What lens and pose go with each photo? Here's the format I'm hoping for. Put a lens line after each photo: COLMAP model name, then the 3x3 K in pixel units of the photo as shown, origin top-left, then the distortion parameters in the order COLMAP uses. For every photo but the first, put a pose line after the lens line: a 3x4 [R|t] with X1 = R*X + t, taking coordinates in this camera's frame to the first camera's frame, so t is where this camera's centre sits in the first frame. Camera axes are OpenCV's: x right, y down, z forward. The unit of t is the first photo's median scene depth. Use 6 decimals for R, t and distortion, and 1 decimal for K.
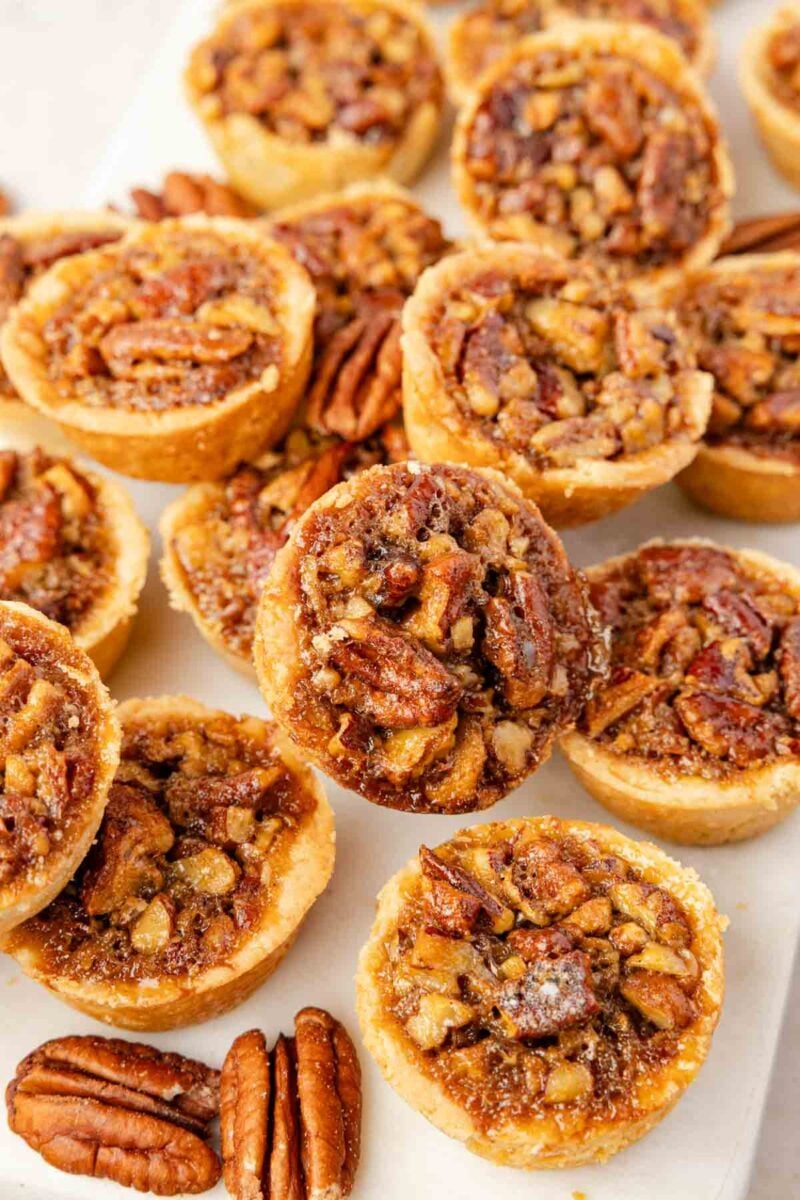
lens RADIAL K [[2365.8, 0, 400.3], [0, 2365.8, 598.1], [0, 0, 1]] dist [0.076351, 0.000000]
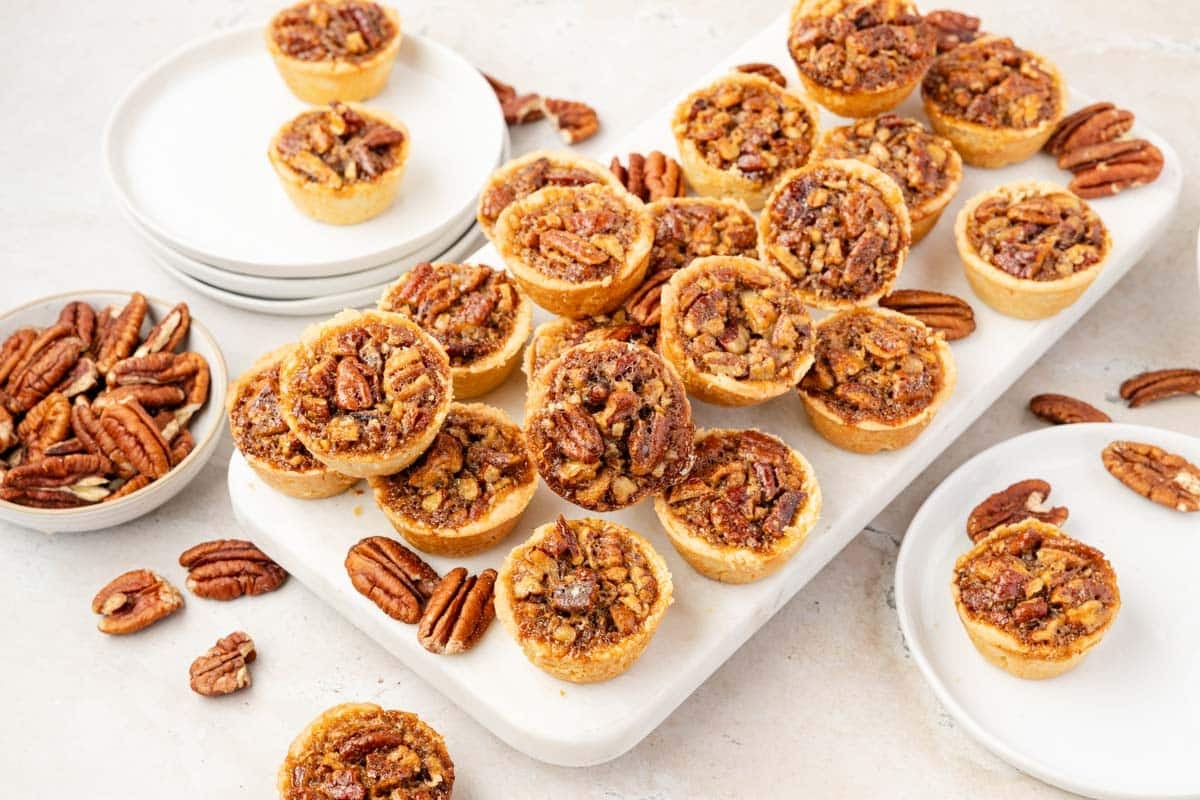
lens RADIAL K [[2365.8, 0, 599.2], [0, 2365.8, 400.4], [0, 0, 1]] dist [0.076351, 0.000000]
pose [[0.897884, 0.369070, -0.239983, 0.492330], [-0.368493, 0.928339, 0.048995, -0.102483], [0.240868, 0.044440, 0.969540, -1.007329]]
